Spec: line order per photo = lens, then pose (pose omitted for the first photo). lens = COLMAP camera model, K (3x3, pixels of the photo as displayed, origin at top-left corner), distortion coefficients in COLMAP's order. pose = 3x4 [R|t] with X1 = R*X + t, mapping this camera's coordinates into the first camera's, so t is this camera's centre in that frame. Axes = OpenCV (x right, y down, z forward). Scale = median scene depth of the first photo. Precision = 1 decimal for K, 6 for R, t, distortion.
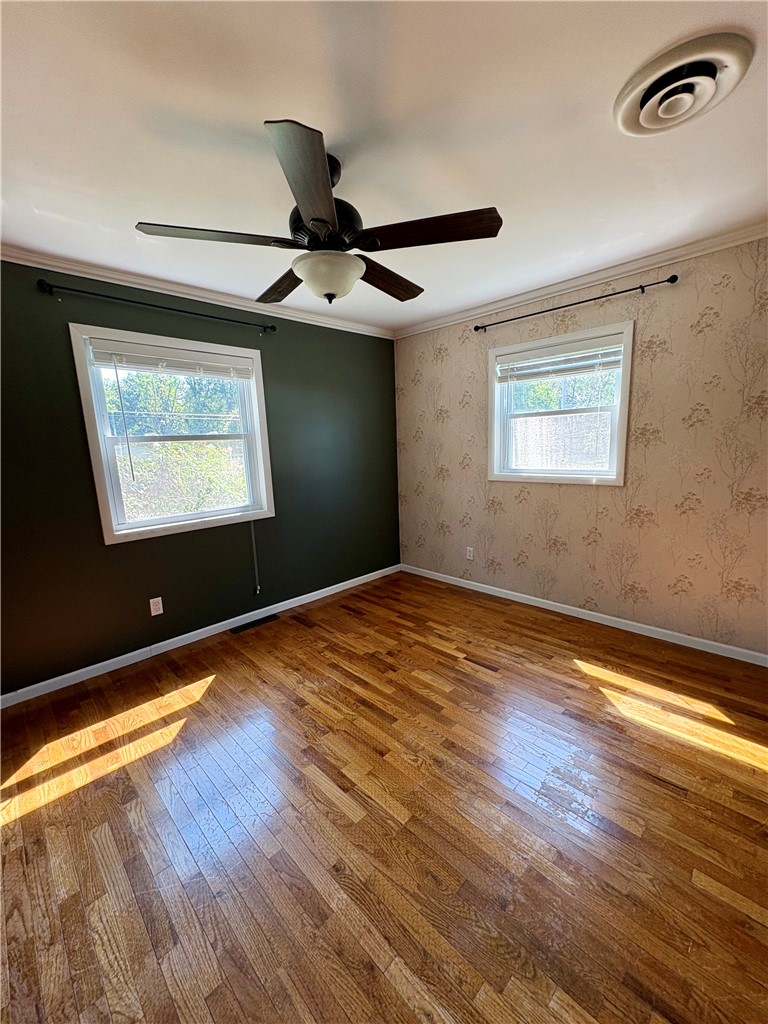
lens RADIAL K [[406.7, 0, 386.2], [0, 406.7, 513.9], [0, 0, 1]] dist [-0.001380, 0.000134]
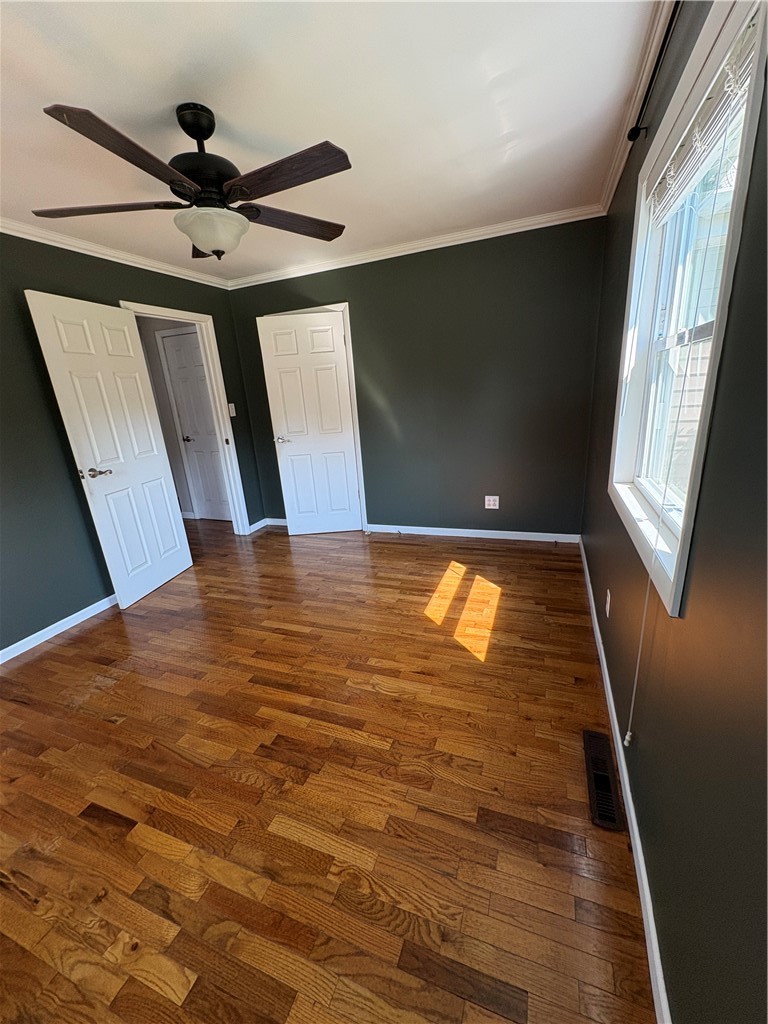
lens RADIAL K [[406.7, 0, 385.6], [0, 406.7, 514.4], [0, 0, 1]] dist [-0.001380, 0.000134]
pose [[-0.905752, 0.213779, -0.365940, -0.000486], [0.026778, 0.890600, 0.453999, -0.268301], [0.422962, 0.401411, -0.812387, 1.540659]]
